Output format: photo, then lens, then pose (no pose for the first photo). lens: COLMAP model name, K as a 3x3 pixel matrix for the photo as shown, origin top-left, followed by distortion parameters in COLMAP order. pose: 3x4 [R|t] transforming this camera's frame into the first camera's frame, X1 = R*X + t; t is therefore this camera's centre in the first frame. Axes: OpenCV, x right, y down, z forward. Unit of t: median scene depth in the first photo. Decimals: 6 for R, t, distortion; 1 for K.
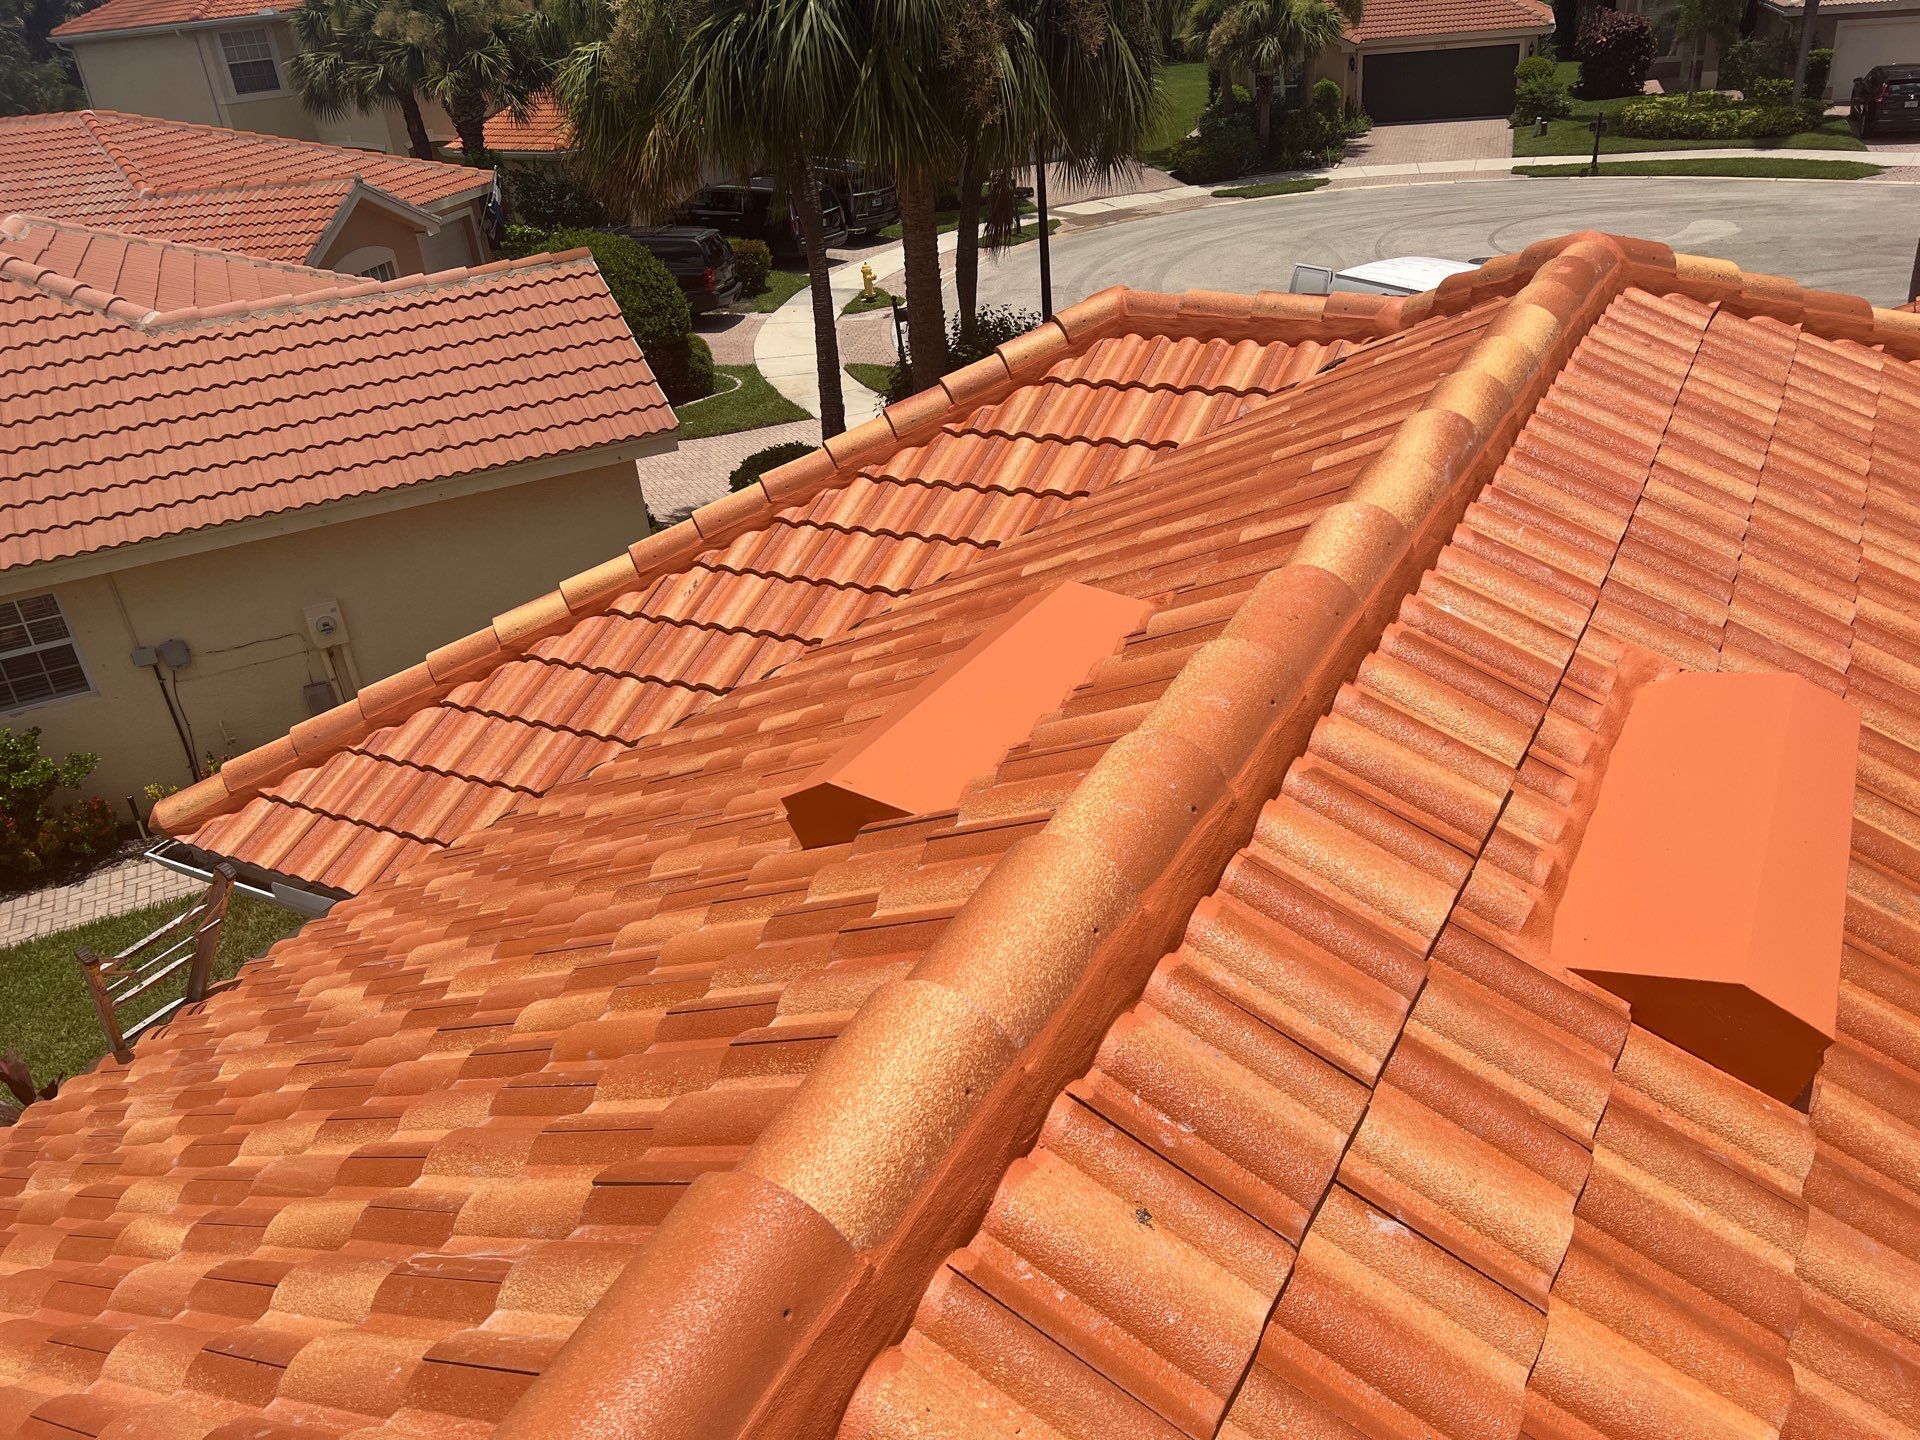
lens RADIAL K [[1439.5, 0, 989.8], [0, 1439.5, 717.2], [0, 0, 1]] dist [0.057570, -0.071896]
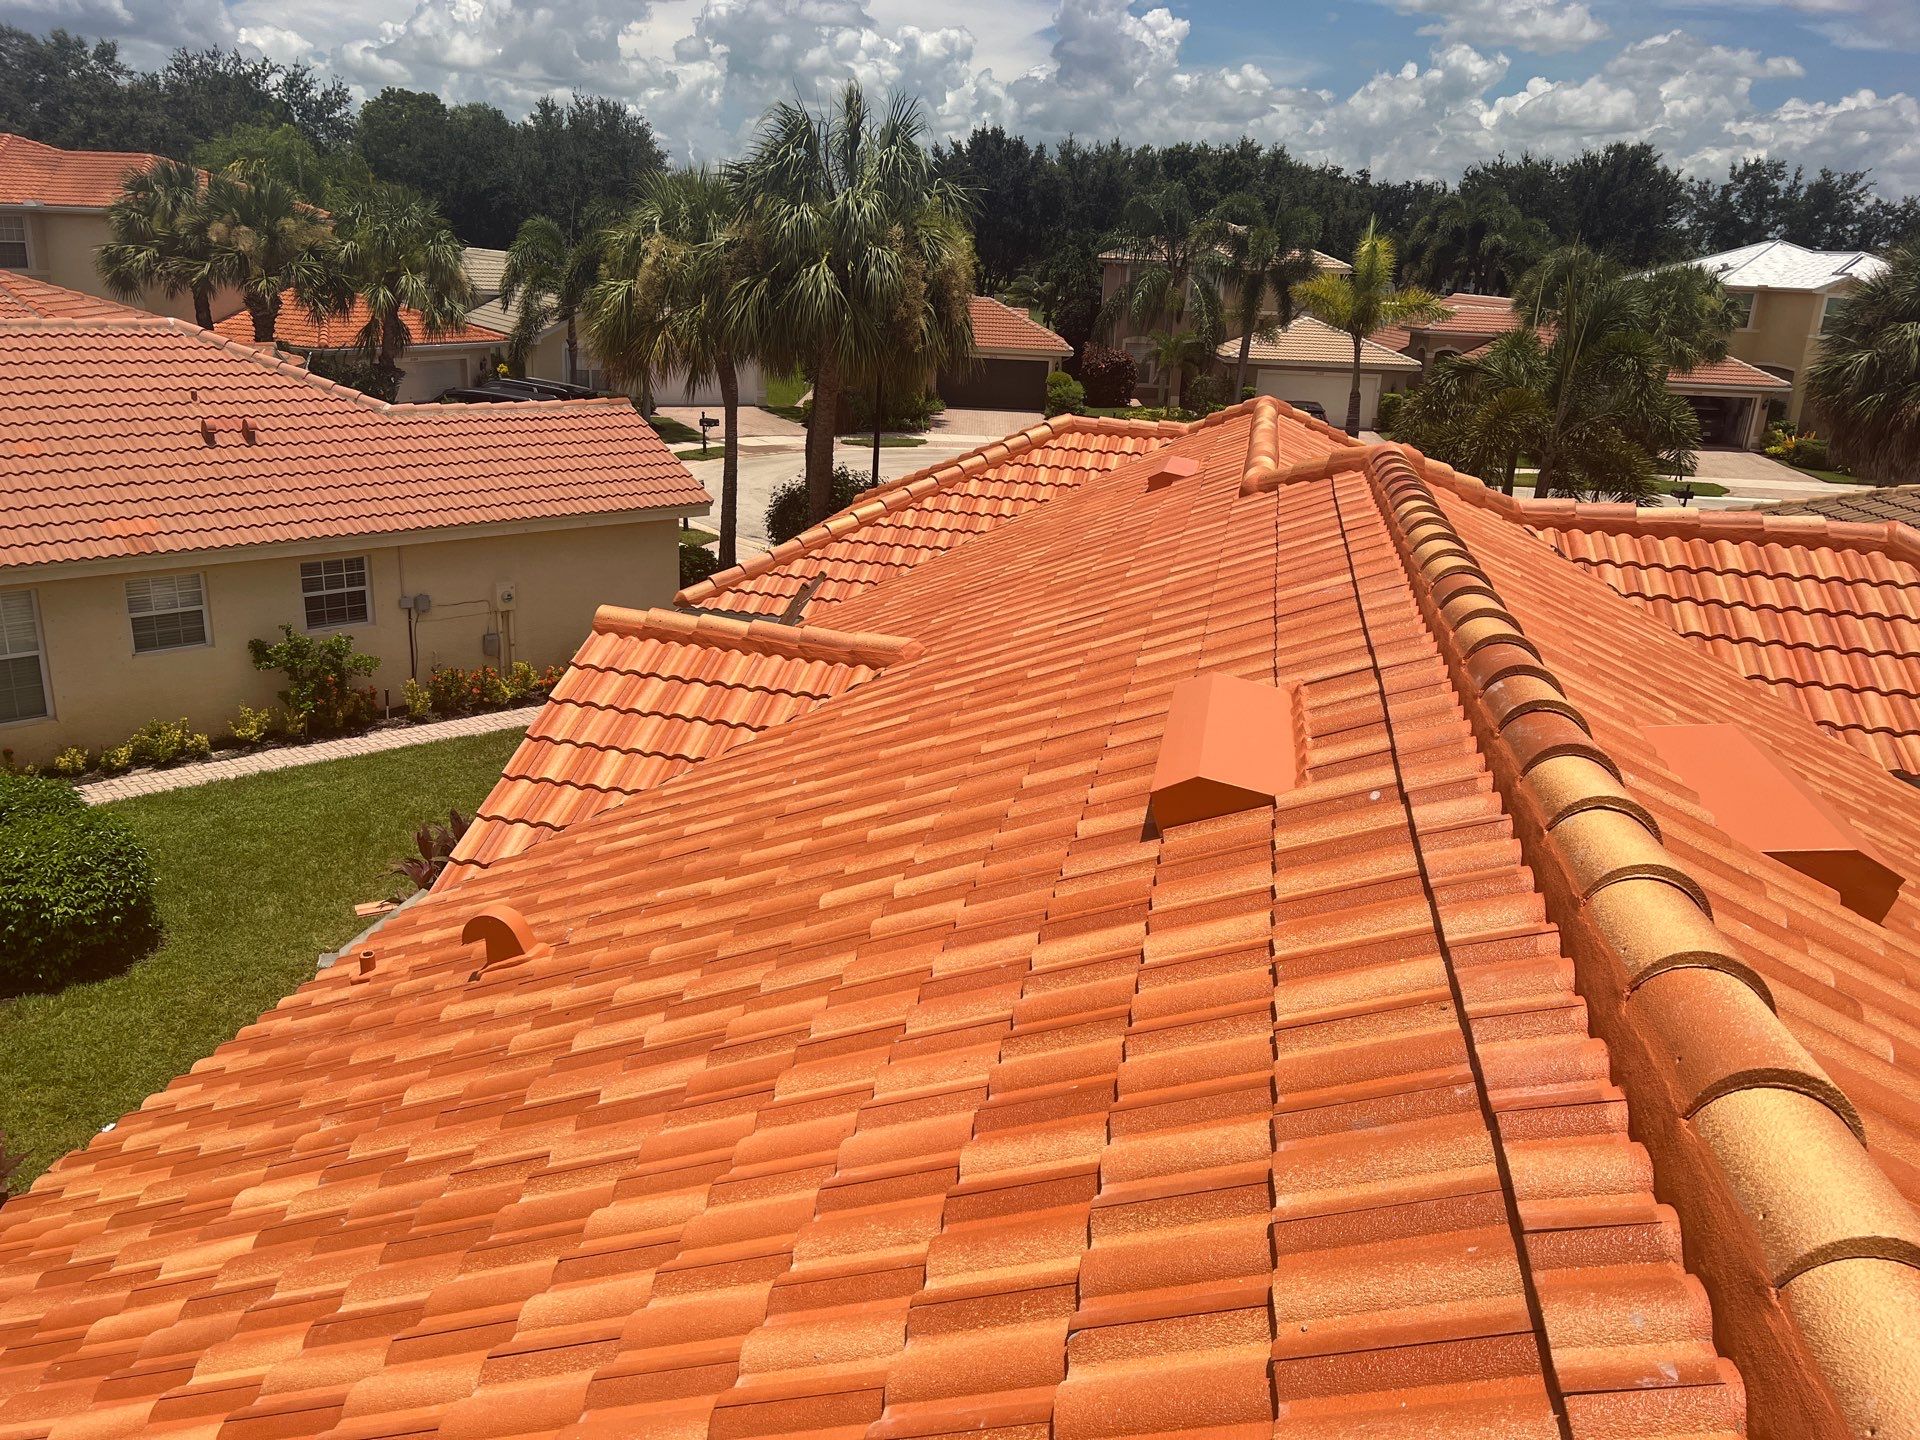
lens RADIAL K [[1439.5, 0, 946.2], [0, 1439.5, 727.0], [0, 0, 1]] dist [0.057570, -0.071896]
pose [[0.949677, 0.036199, 0.311133, -0.863352], [0.017546, 0.985592, -0.168227, 0.638564], [-0.312740, 0.165221, 0.935359, -1.136732]]
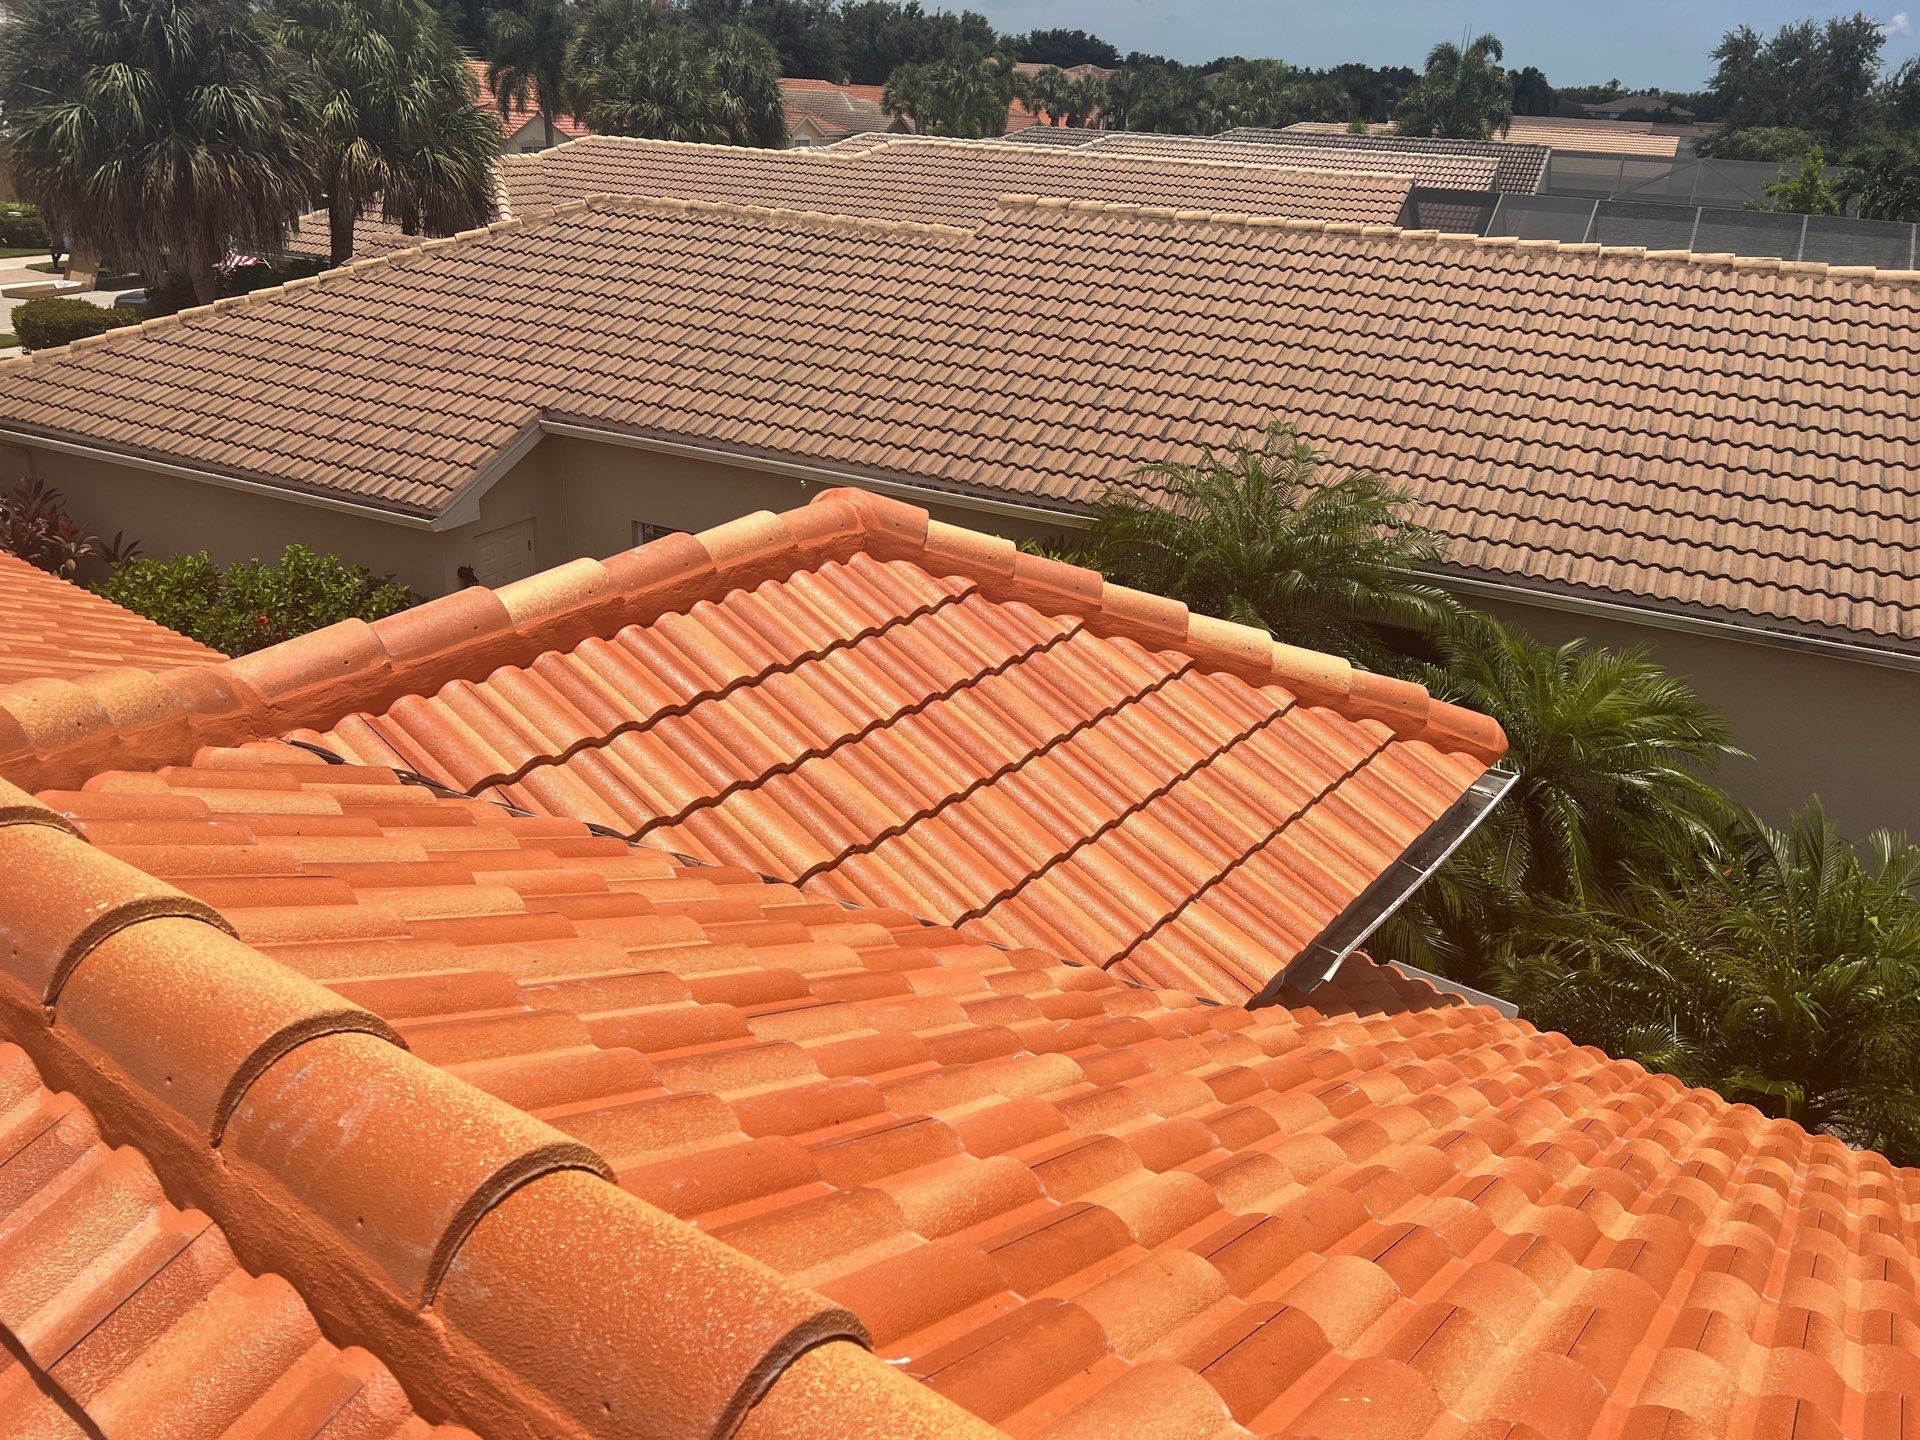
lens RADIAL K [[1439.5, 0, 956.7], [0, 1439.5, 753.6], [0, 0, 1]] dist [0.057570, -0.071896]
pose [[0.129988, -0.329024, 0.935332, -0.359598], [0.404811, 0.878744, 0.252859, 0.203742], [-0.905114, 0.345764, 0.247419, -0.384002]]
